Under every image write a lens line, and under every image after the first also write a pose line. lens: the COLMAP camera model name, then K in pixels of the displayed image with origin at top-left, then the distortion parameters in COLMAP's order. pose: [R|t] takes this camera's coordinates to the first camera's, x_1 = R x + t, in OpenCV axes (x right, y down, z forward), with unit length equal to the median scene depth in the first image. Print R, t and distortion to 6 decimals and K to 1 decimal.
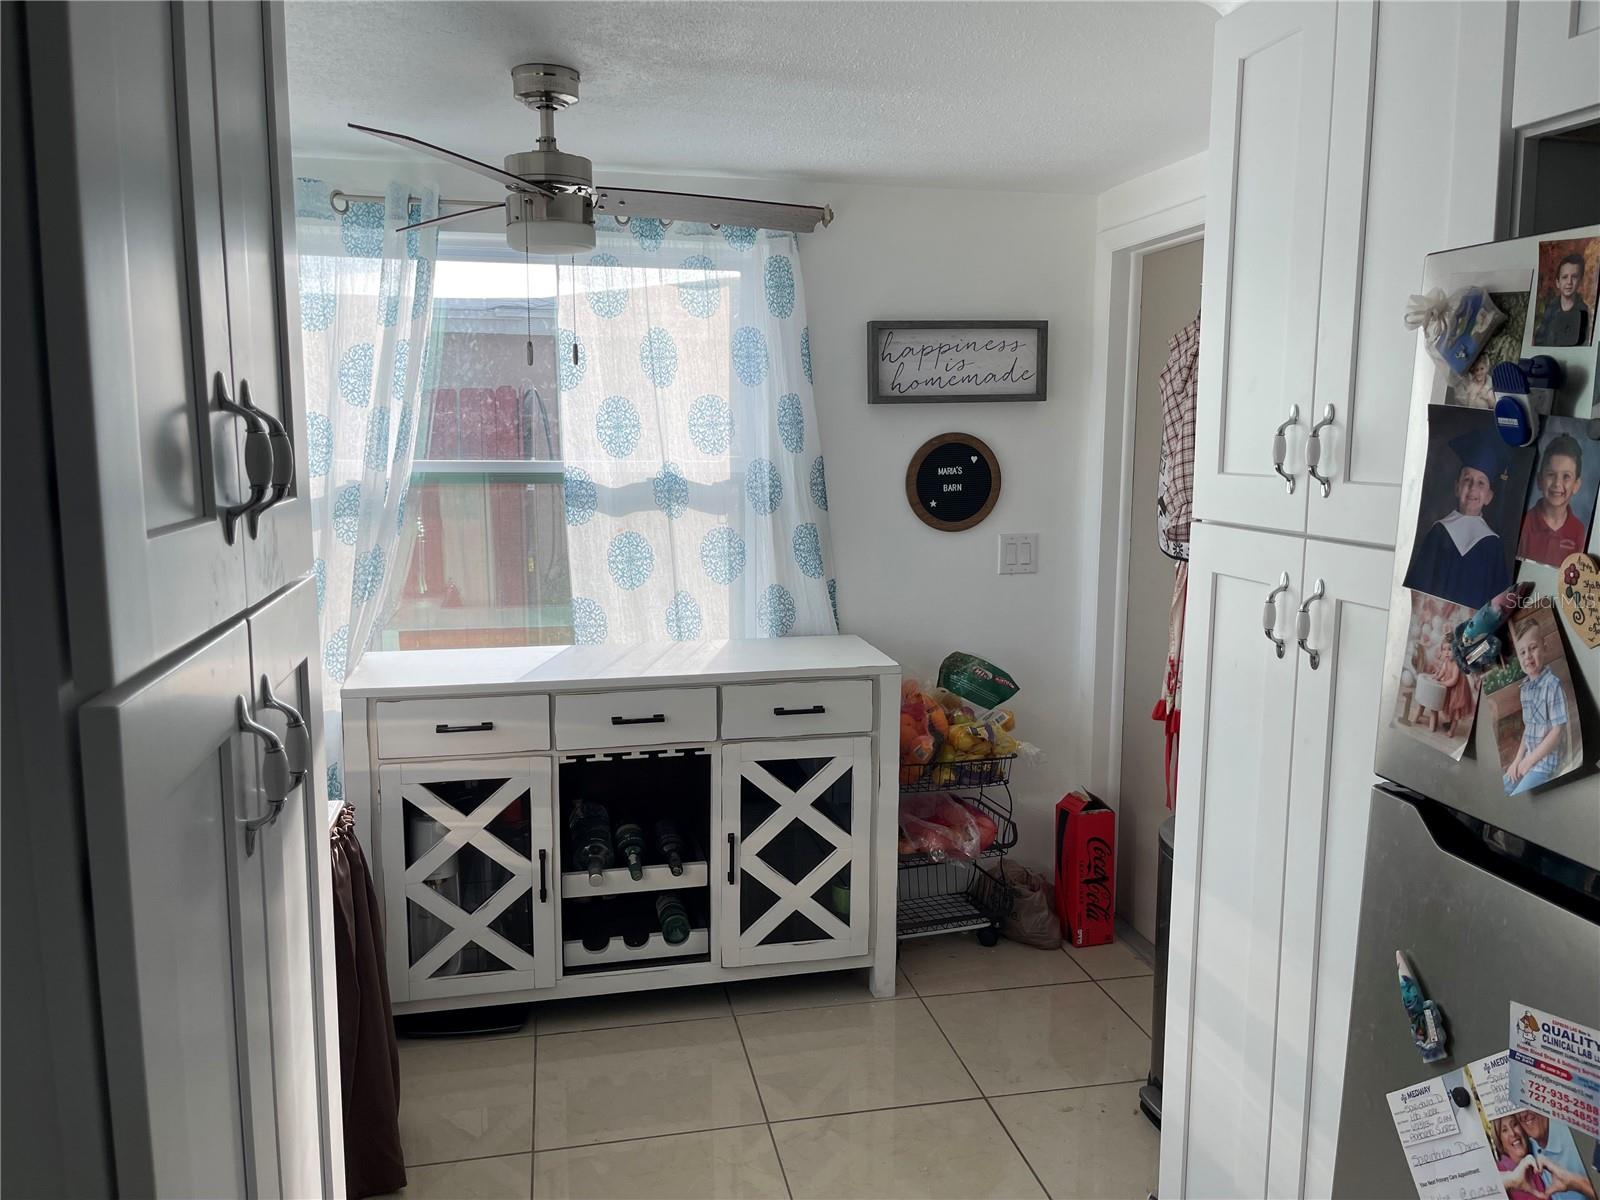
lens RADIAL K [[1222.7, 0, 809.0], [0, 1222.7, 600.2], [0, 0, 1]] dist [0.052365, -0.066716]
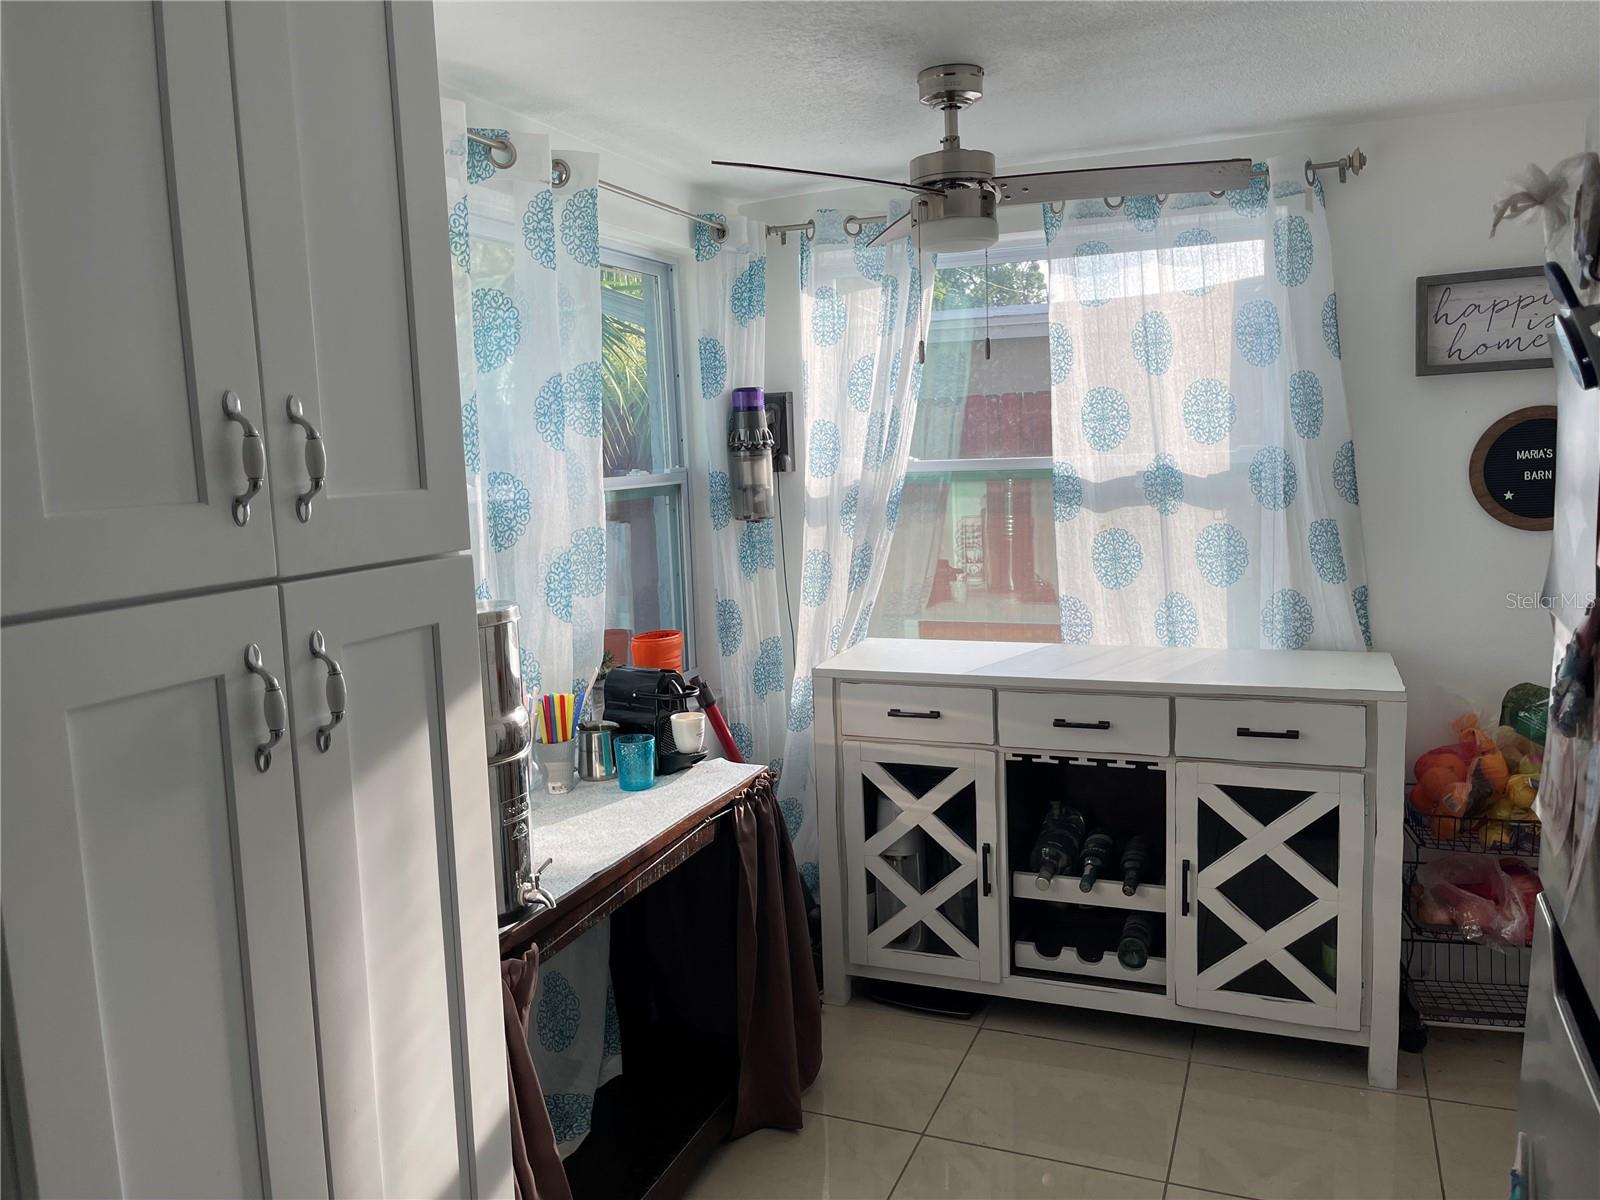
lens RADIAL K [[1222.7, 0, 802.5], [0, 1222.7, 593.5], [0, 0, 1]] dist [0.052365, -0.066716]
pose [[0.817185, 0.036876, -0.575195, 0.216088], [-0.040592, 0.999155, 0.006387, -0.001554], [0.574945, 0.018128, 0.817992, 0.082926]]
